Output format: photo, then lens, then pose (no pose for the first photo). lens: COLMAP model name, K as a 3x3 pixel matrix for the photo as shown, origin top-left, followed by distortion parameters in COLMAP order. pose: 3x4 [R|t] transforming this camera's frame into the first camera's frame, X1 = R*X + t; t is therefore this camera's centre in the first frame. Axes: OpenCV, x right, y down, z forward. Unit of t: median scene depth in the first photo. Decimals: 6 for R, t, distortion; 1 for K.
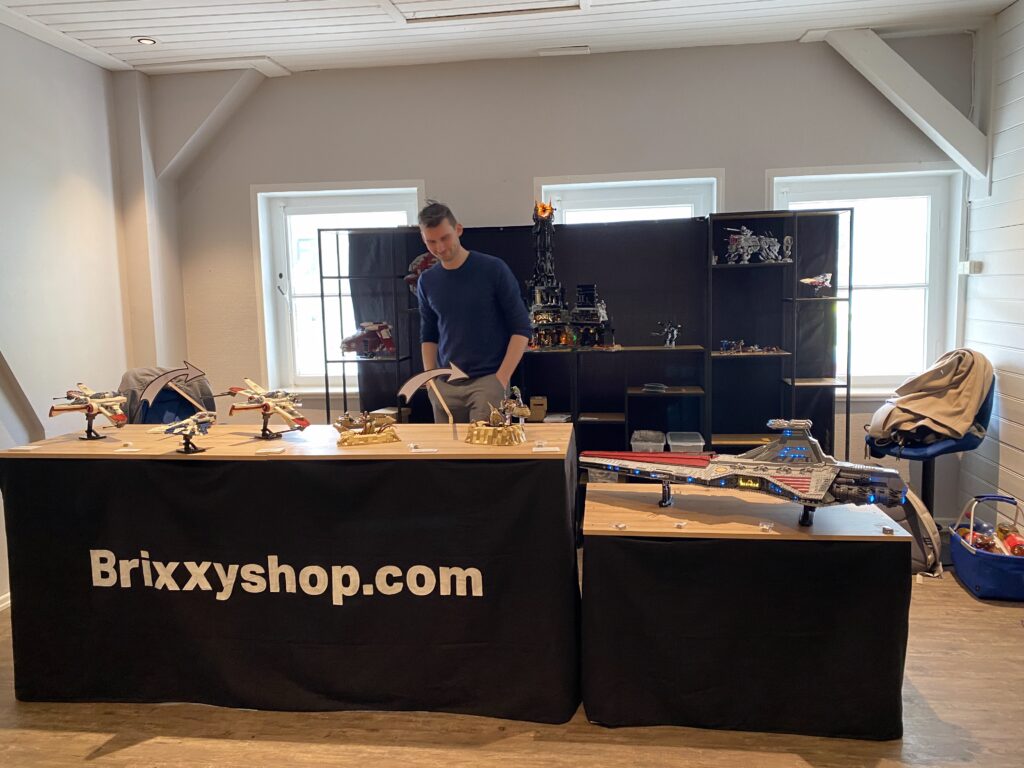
lens RADIAL K [[811.3, 0, 512.0], [0, 811.3, 384.0], [0, 0, 1]] dist [0.006973, 0.000553]
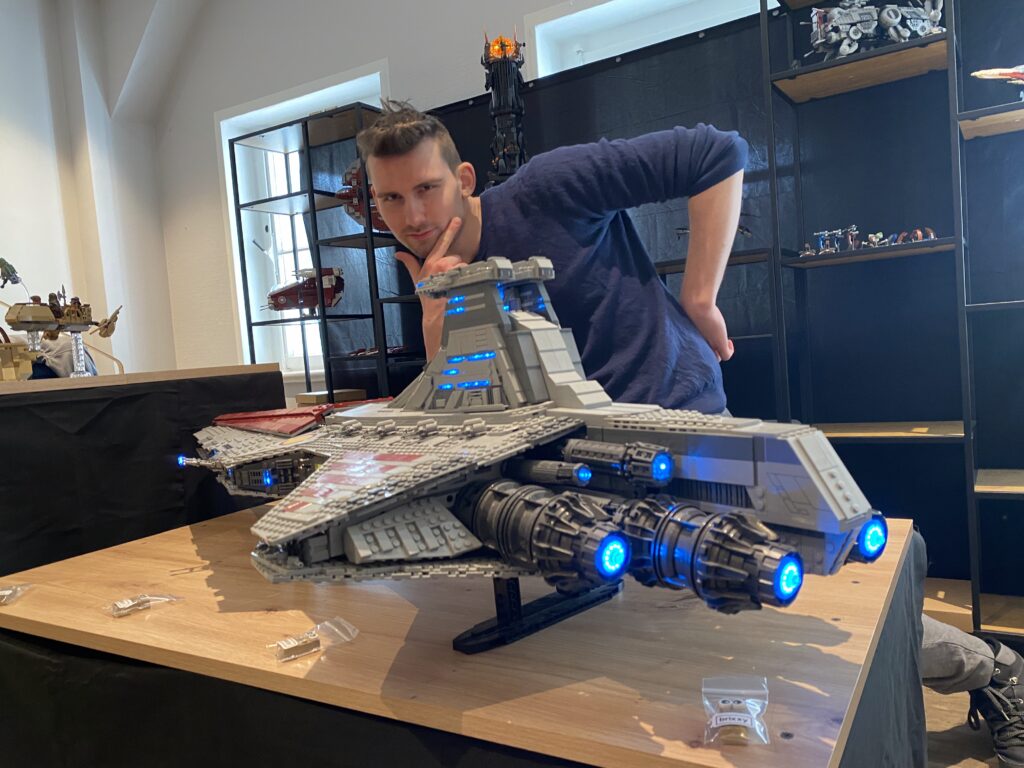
lens RADIAL K [[811.3, 0, 512.0], [0, 811.3, 384.0], [0, 0, 1]] dist [0.006973, 0.000553]
pose [[0.908826, -0.019655, -0.416713, 0.271890], [-0.001466, 0.998733, -0.050305, 0.058579], [0.417174, 0.046329, 0.907645, 0.437109]]
